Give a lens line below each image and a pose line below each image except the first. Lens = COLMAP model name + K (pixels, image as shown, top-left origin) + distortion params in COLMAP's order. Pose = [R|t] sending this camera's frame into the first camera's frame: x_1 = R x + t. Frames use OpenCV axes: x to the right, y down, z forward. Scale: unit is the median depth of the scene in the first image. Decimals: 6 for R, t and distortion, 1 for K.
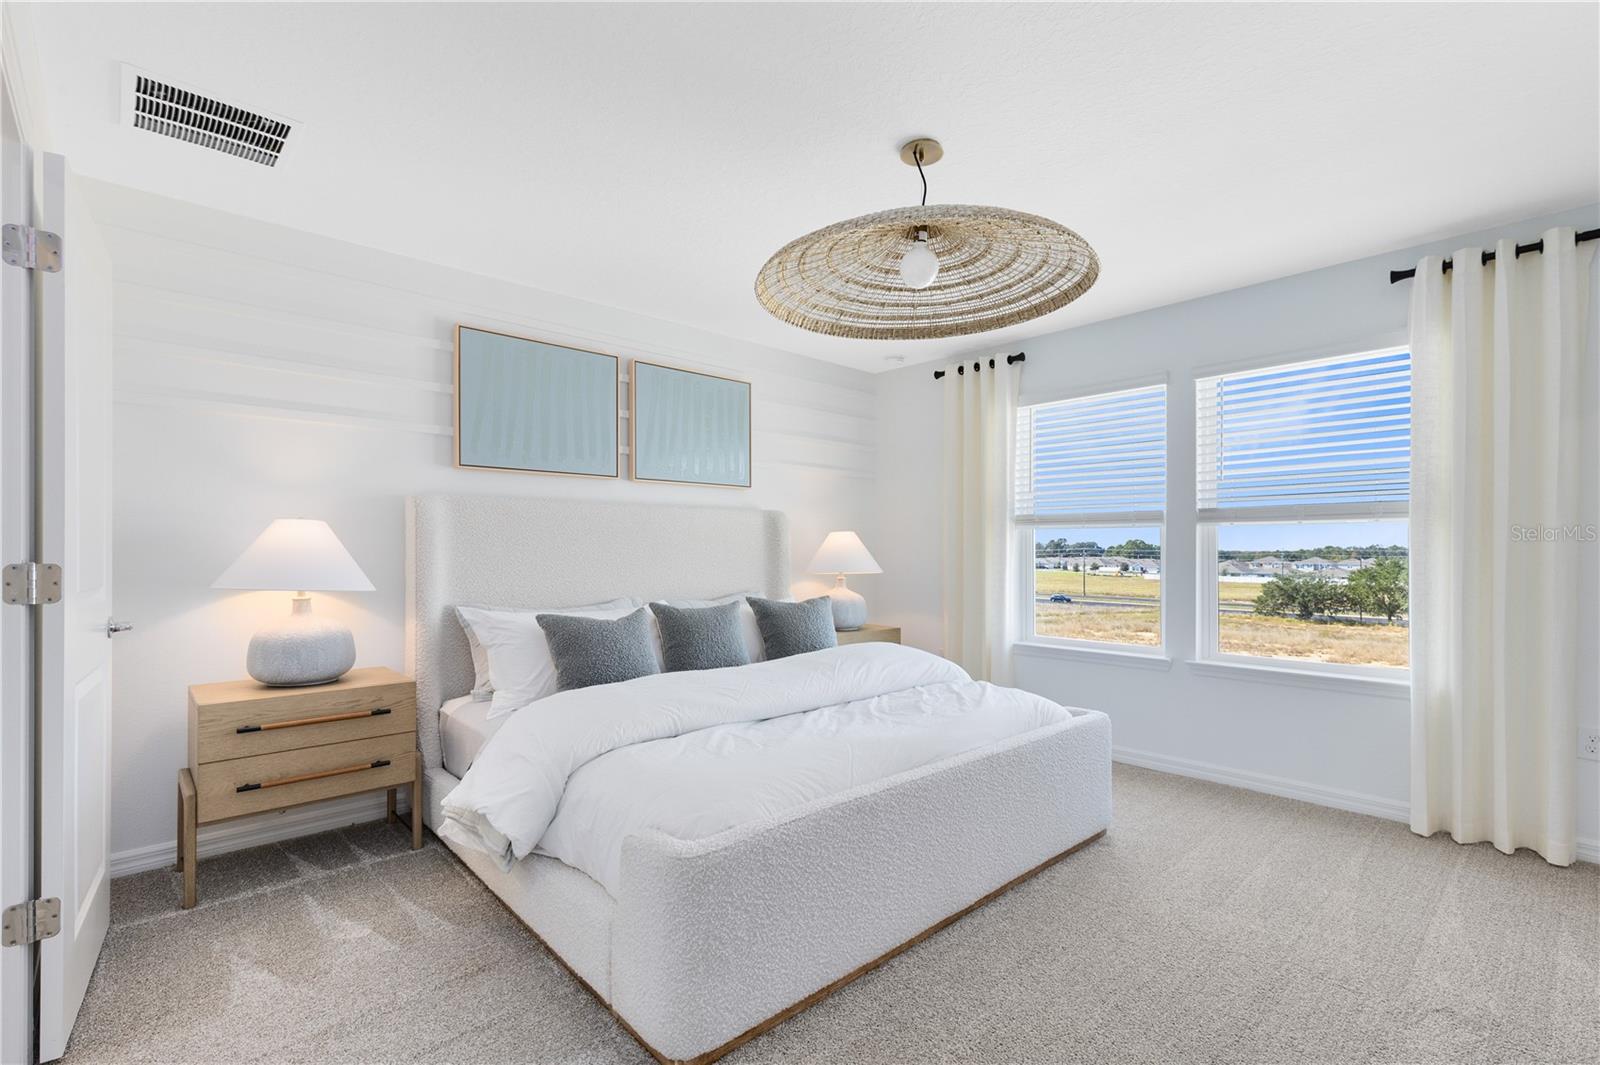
lens RADIAL K [[729.3, 0, 804.1], [0, 729.3, 527.2], [0, 0, 1]] dist [0.004767, -0.000370]
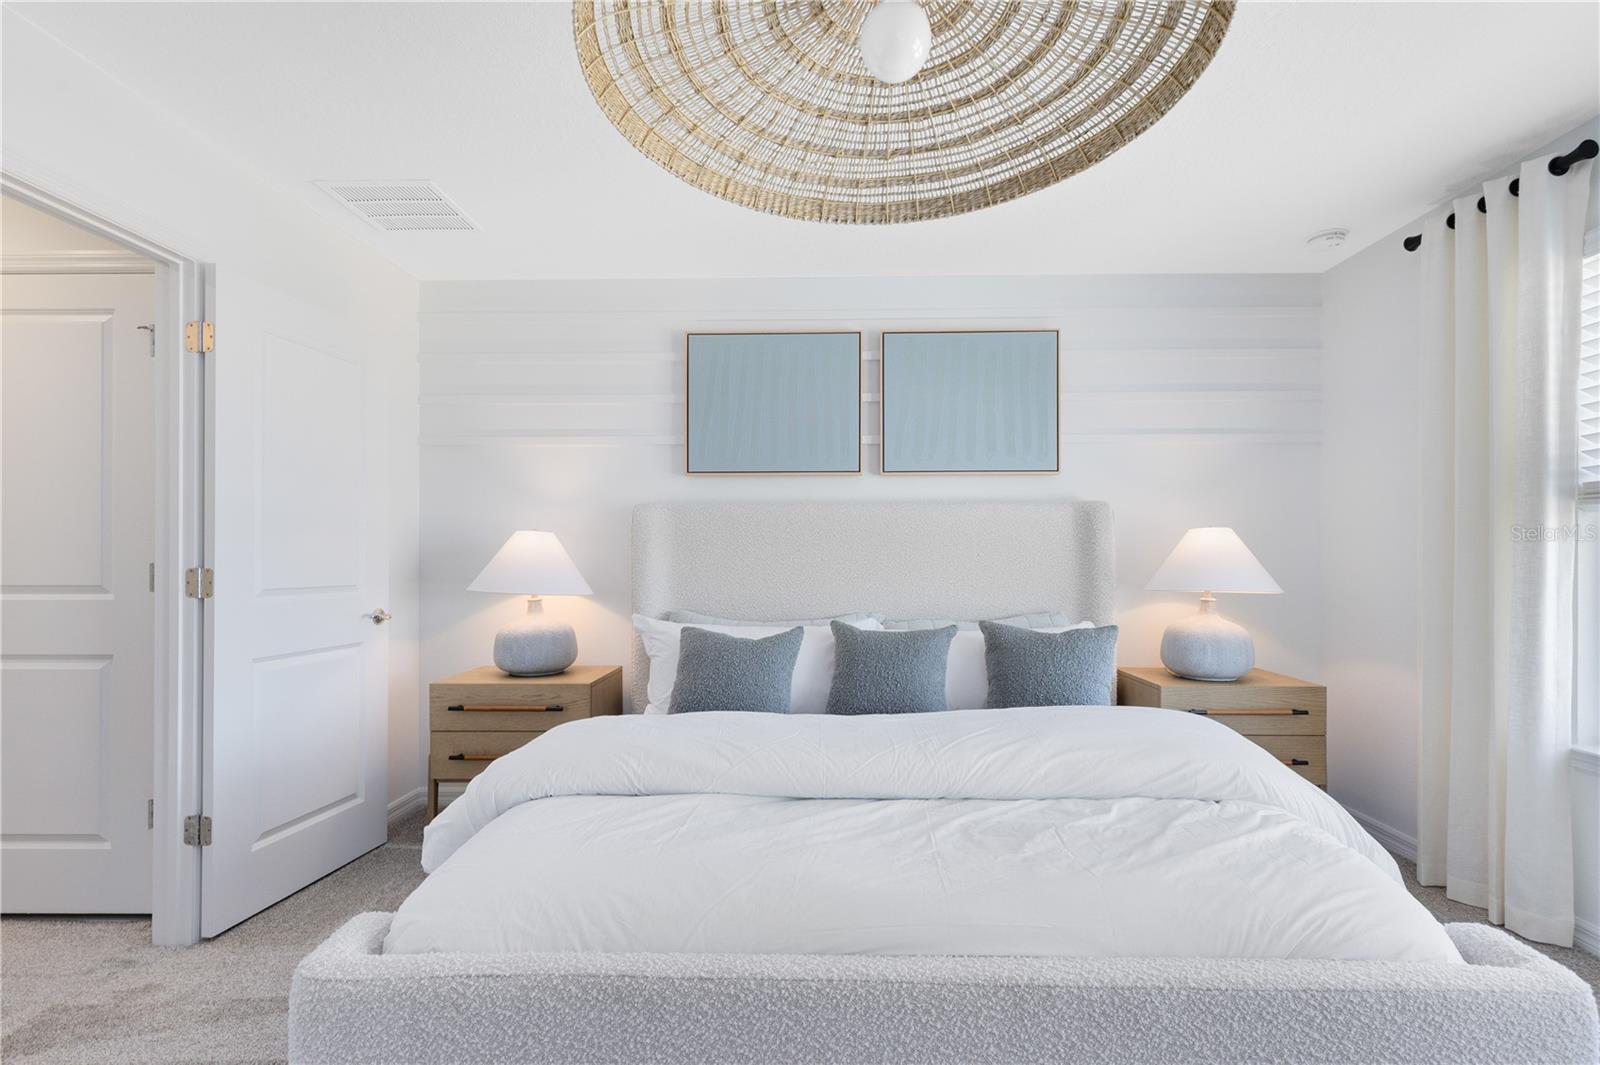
lens RADIAL K [[726.4, 0, 801.1], [0, 726.4, 544.6], [0, 0, 1]] dist [0.000898, 0.000421]
pose [[0.720162, -0.013573, -0.693674, 0.337091], [0.025095, 0.999664, 0.006493, 0.011529], [0.693352, -0.022084, 0.720260, 0.388195]]
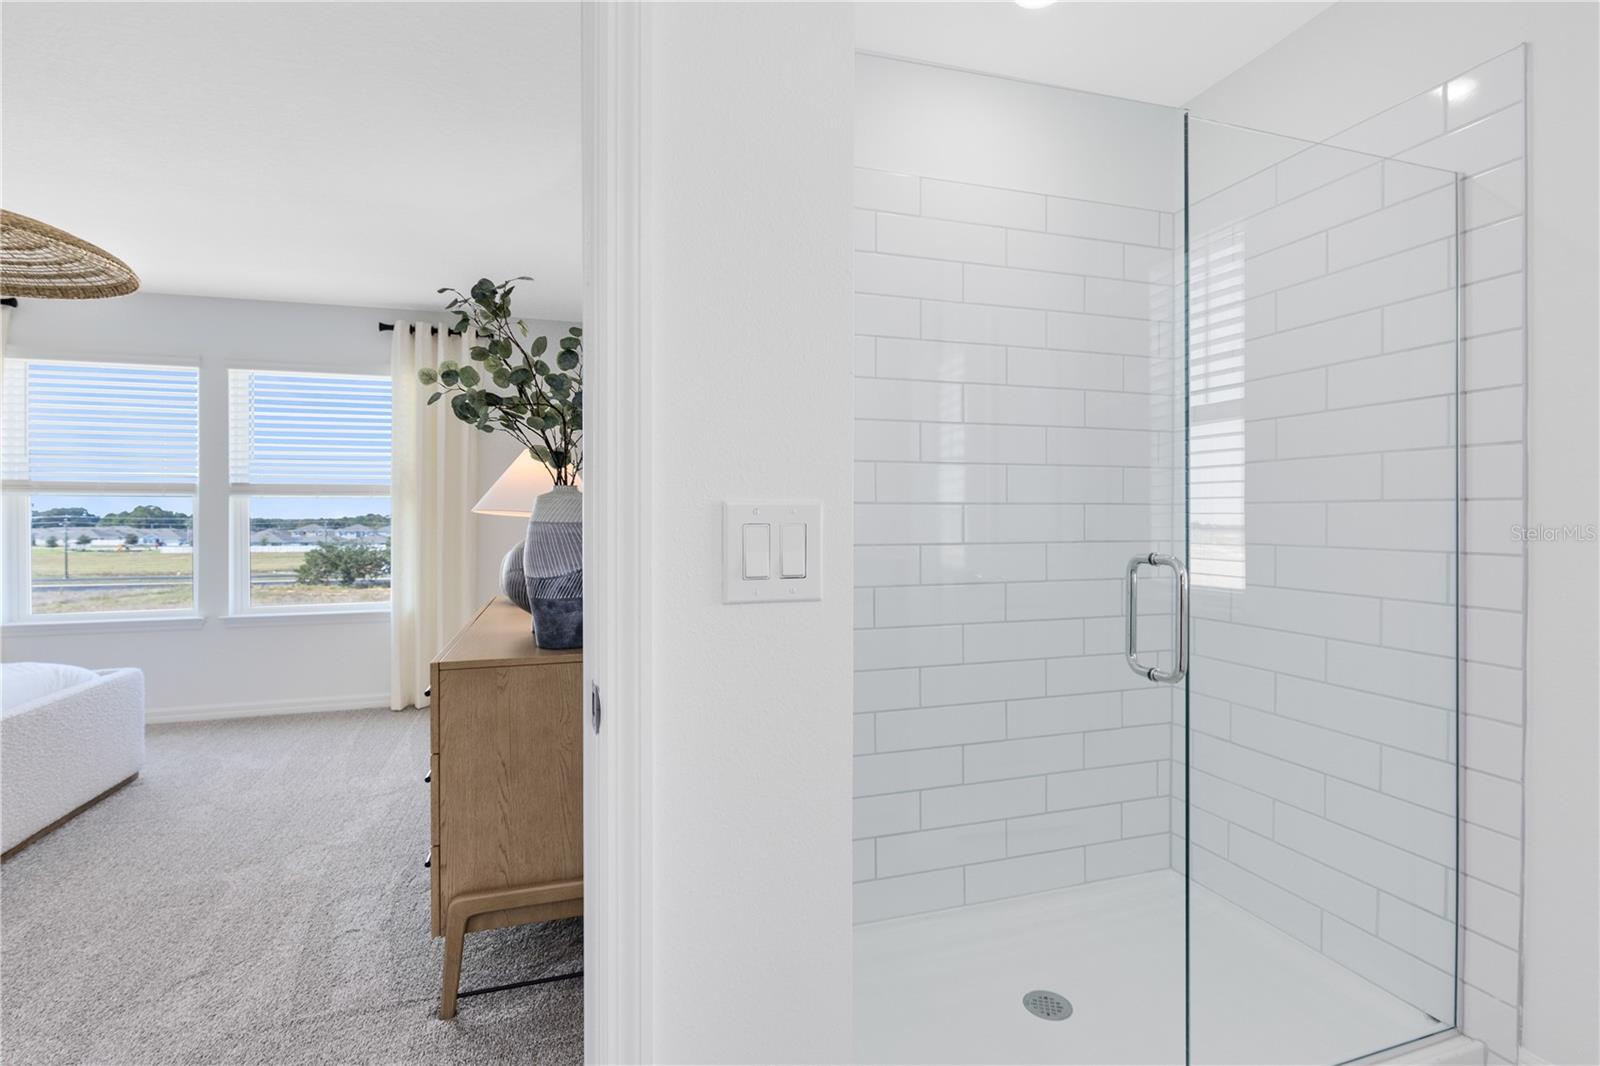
lens RADIAL K [[751.6, 0, 800.0], [0, 751.6, 533.0], [0, 0, 1]] dist [0.000650, 0.000268]
pose [[0.416673, -0.021442, 0.908804, -0.167586], [-0.025604, 0.999048, 0.035310, -0.010973], [-0.908696, -0.037981, 0.415727, -0.314470]]
